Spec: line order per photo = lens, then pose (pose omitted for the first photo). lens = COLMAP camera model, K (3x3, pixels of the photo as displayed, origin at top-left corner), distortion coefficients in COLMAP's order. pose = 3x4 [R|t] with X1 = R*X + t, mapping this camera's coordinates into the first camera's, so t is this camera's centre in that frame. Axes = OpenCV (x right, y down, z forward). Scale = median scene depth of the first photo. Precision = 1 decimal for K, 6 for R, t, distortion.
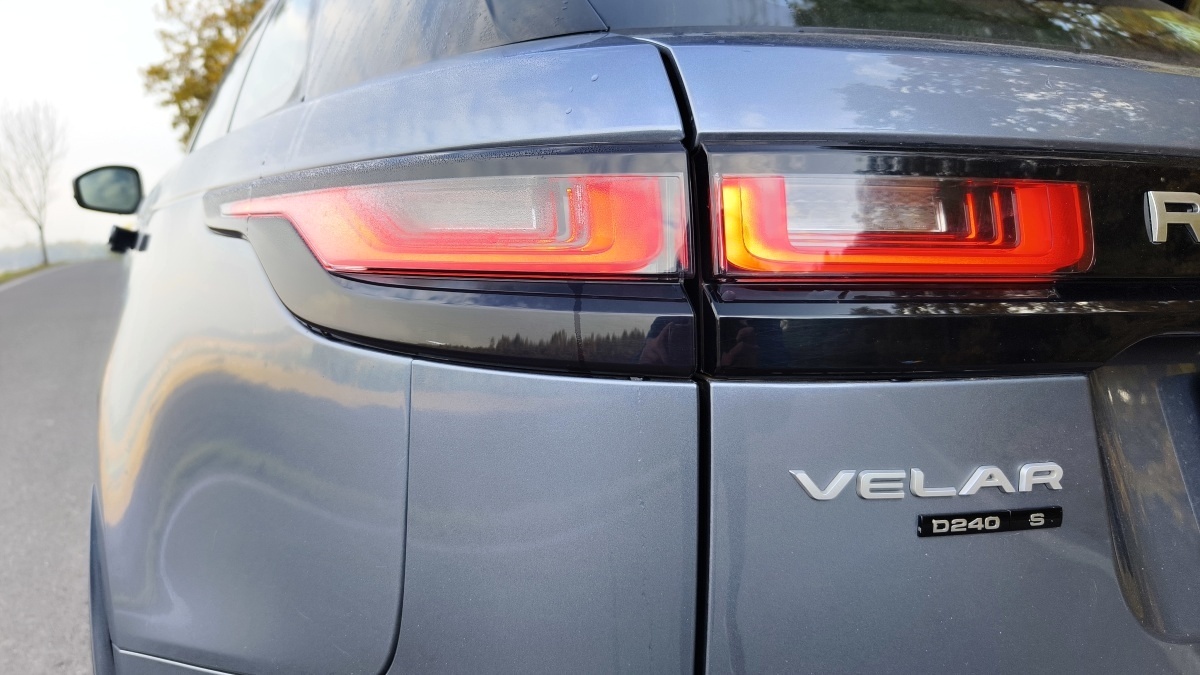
lens RADIAL K [[787.9, 0, 617.7], [0, 787.9, 337.3], [0, 0, 1]] dist [-0.002888, -0.005890]
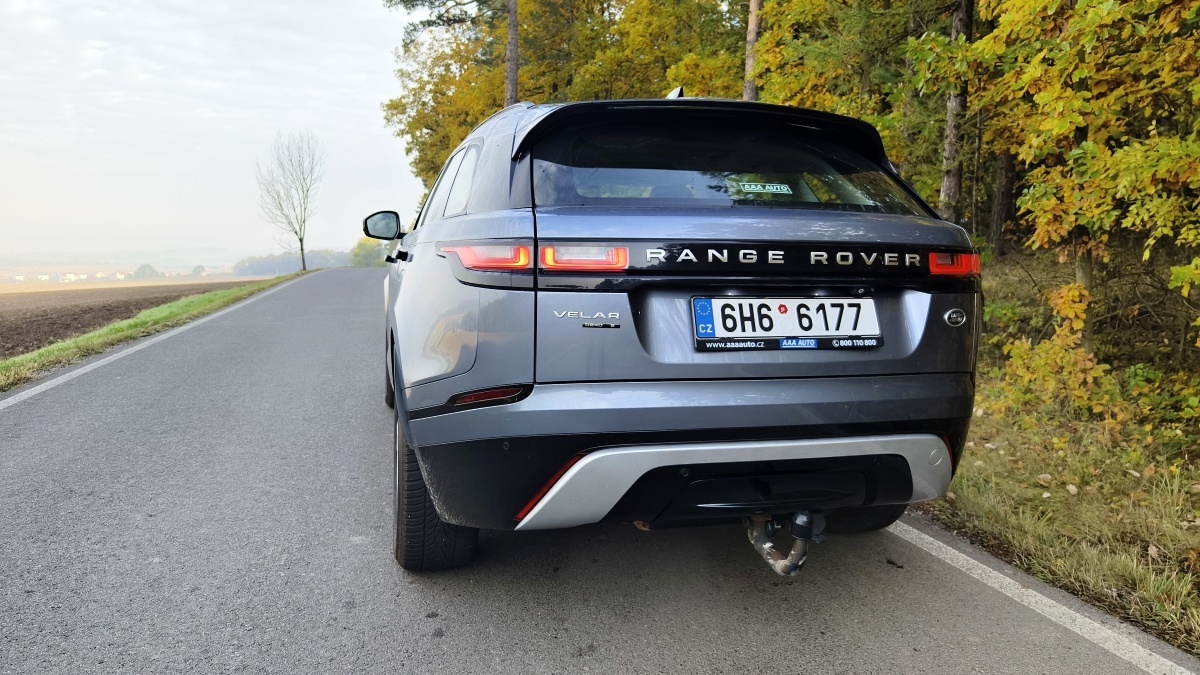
lens RADIAL K [[787.9, 0, 617.7], [0, 787.9, 337.3], [0, 0, 1]] dist [-0.002888, -0.005890]
pose [[0.970217, 0.031871, -0.240131, 0.020525], [-0.035847, 0.999283, -0.012205, 0.004421], [0.239570, 0.020449, 0.970664, -0.040540]]
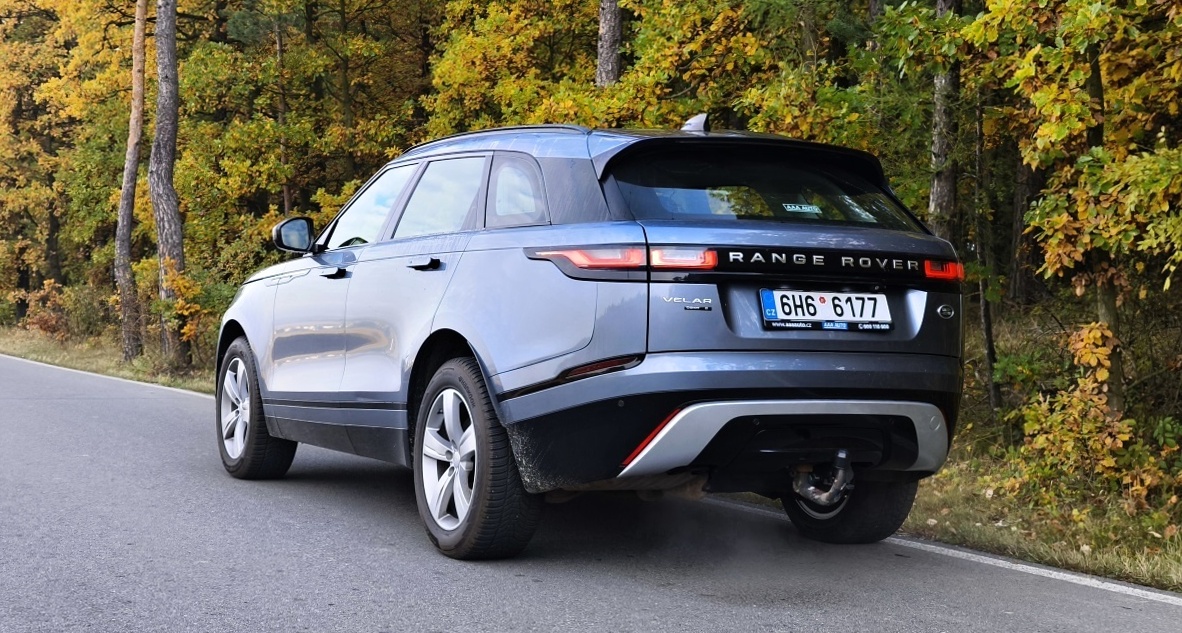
lens RADIAL K [[1994.0, 0, 591.0], [0, 1994.0, 316.5], [0, 0, 1]] dist [0.012476, 0.113967]
pose [[0.999557, 0.013061, -0.026761, 0.000997], [-0.016329, 0.991923, -0.125787, 0.027637], [0.024902, 0.126168, 0.991696, -0.174714]]
